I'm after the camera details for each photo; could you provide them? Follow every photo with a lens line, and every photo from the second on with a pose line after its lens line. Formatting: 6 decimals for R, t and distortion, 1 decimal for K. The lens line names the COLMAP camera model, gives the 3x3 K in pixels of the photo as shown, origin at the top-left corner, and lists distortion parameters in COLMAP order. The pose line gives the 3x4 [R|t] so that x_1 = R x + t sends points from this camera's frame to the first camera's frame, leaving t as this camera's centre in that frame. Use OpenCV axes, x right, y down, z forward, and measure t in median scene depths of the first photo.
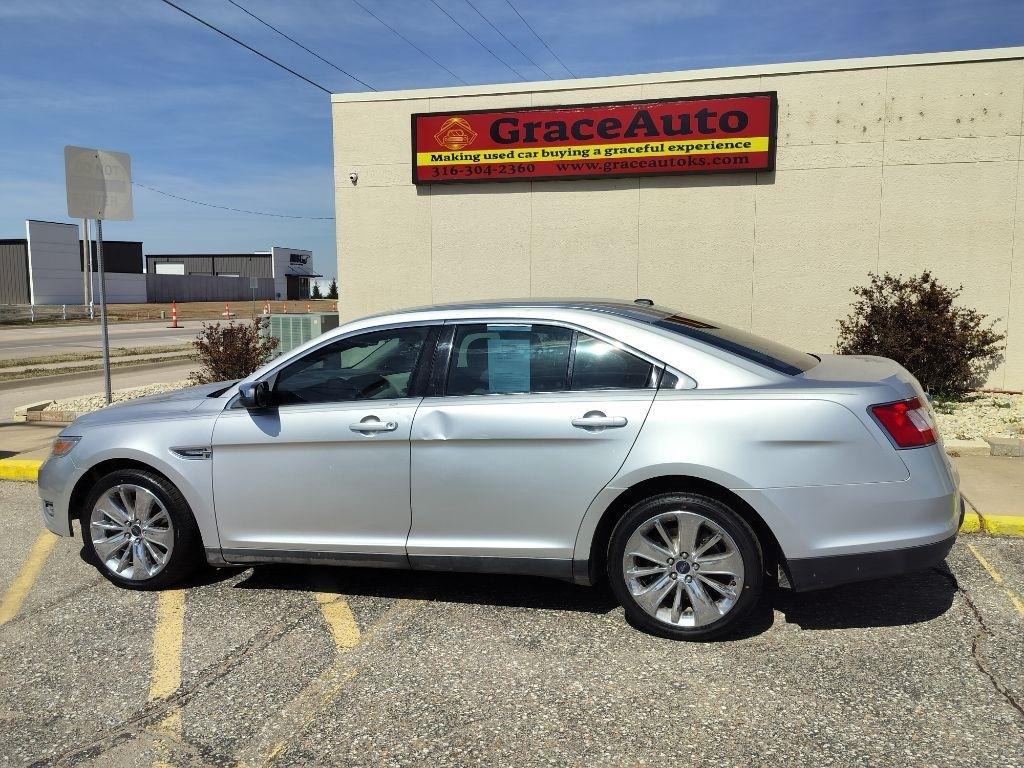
lens RADIAL K [[825.0, 0, 512.2], [0, 825.0, 382.9], [0, 0, 1]] dist [0.082046, -0.120491]
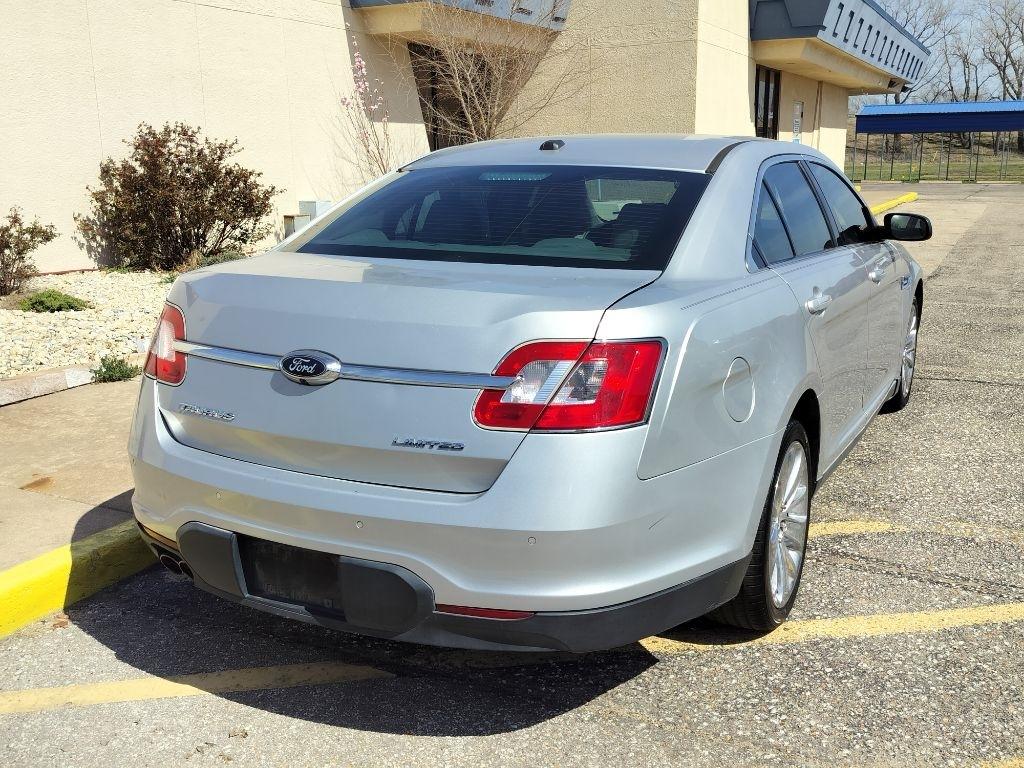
lens RADIAL K [[996.8, 0, 510.1], [0, 996.8, 383.2], [0, 0, 1]] dist [0.093088, -0.139848]
pose [[0.208470, -0.220000, 0.952964, -0.447379], [0.120367, 0.972736, 0.198233, -0.032796], [-0.970594, 0.073380, 0.229267, 0.400221]]
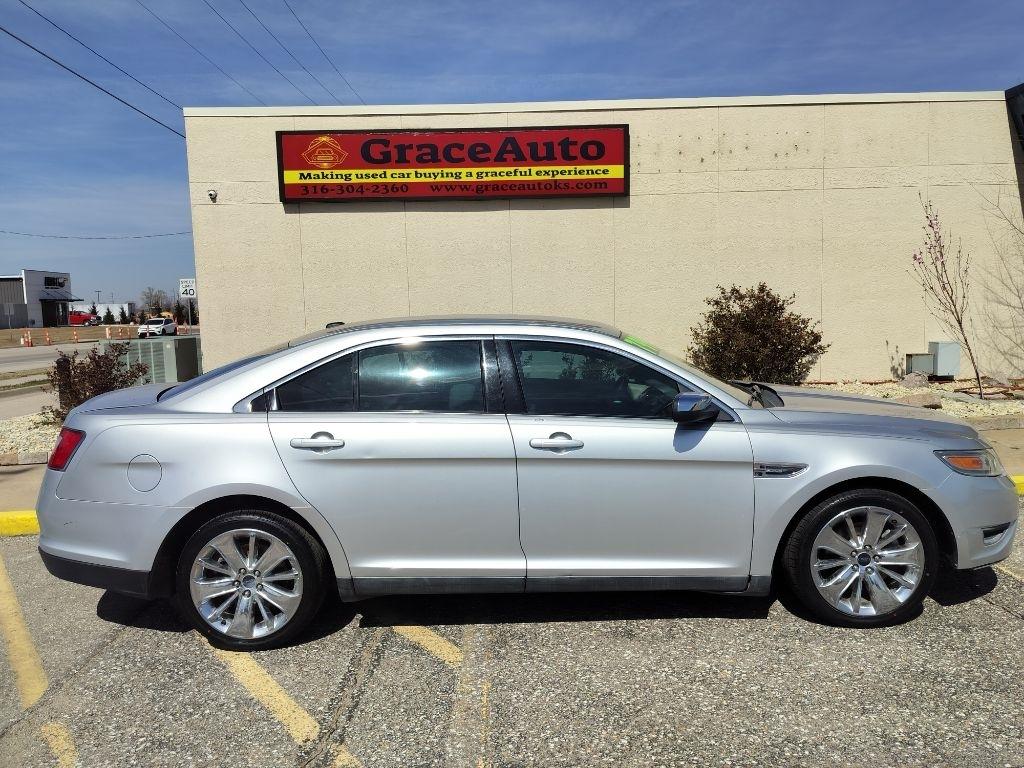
lens RADIAL K [[794.6, 0, 518.4], [0, 794.6, 386.6], [0, 0, 1]] dist [0.084290, -0.121555]
pose [[0.960578, -0.050946, 0.273301, -0.131280], [0.054622, 0.998490, -0.005855, -0.000935], [-0.272590, 0.020553, 0.961911, 0.016263]]
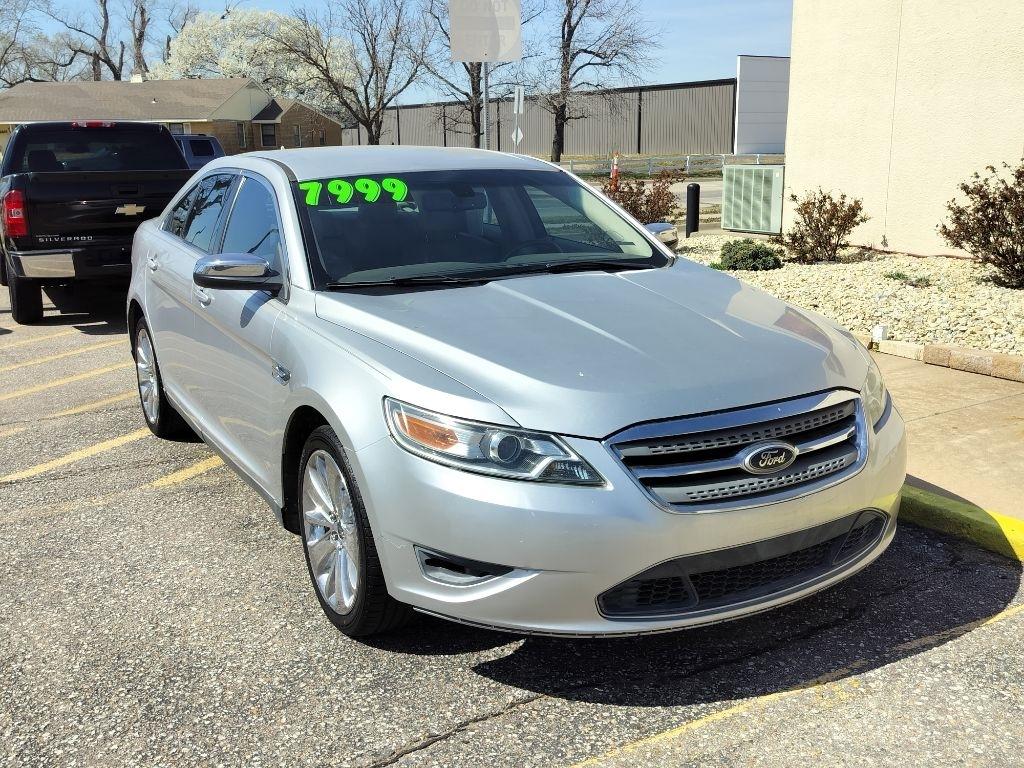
lens RADIAL K [[1039.8, 0, 512.4], [0, 1039.8, 383.6], [0, 0, 1]] dist [0.099297, -0.148943]
pose [[0.714648, 0.147161, -0.683829, 0.354112], [-0.062624, 0.987154, 0.146990, -0.010811], [0.696675, -0.062222, 0.714683, 0.133624]]
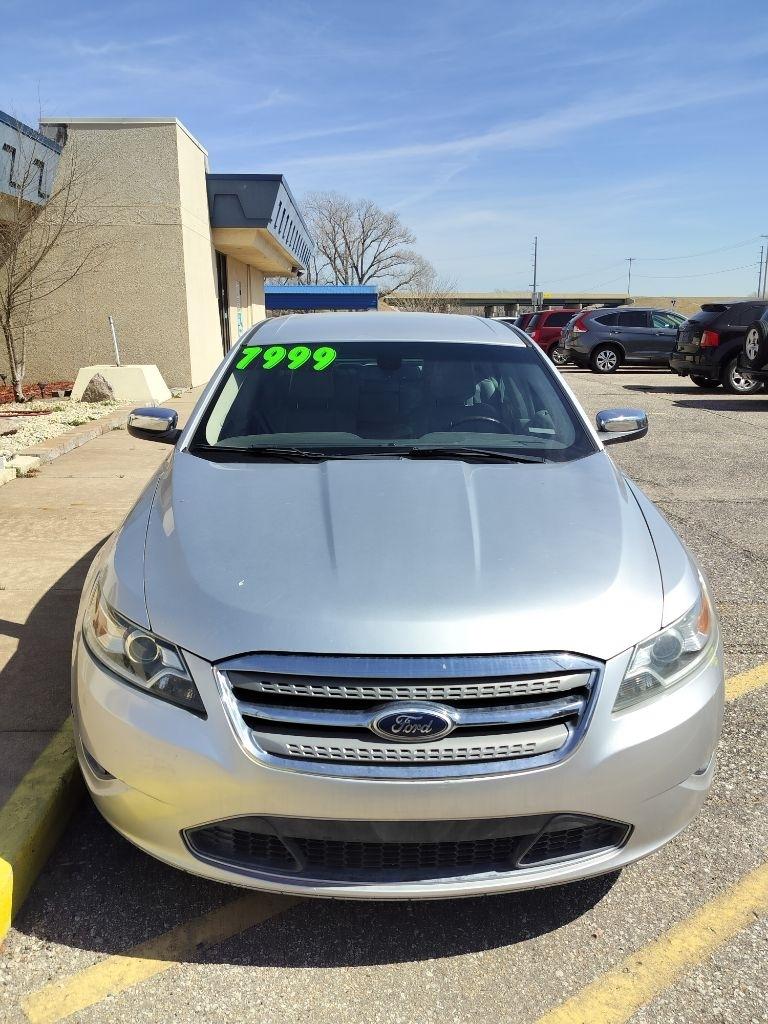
lens RADIAL K [[873.8, 0, 380.6], [0, 873.8, 510.1], [0, 0, 1]] dist [0.076798, -0.104915]
pose [[-0.289604, -0.201173, 0.935767, -0.423830], [0.111303, 0.963952, 0.241679, -0.057068], [-0.950653, 0.174145, -0.256773, 0.575720]]
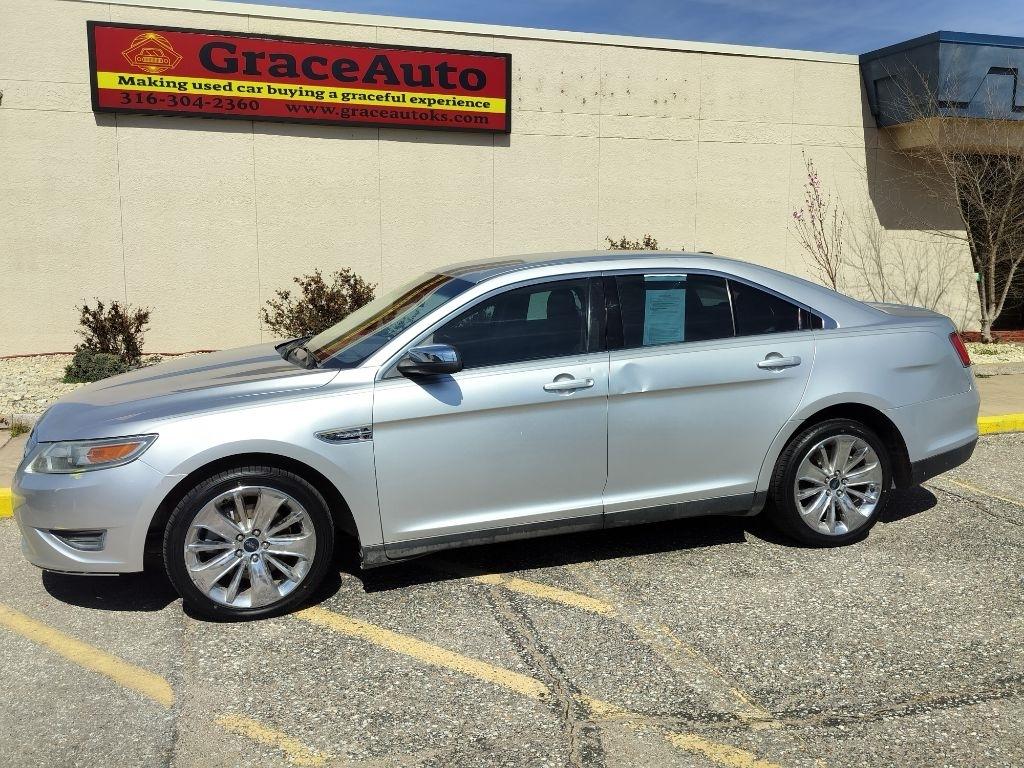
lens RADIAL K [[898.1, 0, 515.1], [0, 898.1, 385.3], [0, 0, 1]] dist [0.078302, -0.115084]
pose [[0.839379, -0.072797, 0.538650, -0.292593], [0.056123, 0.997302, 0.047327, 0.000551], [-0.540642, -0.009494, 0.841199, 0.064629]]
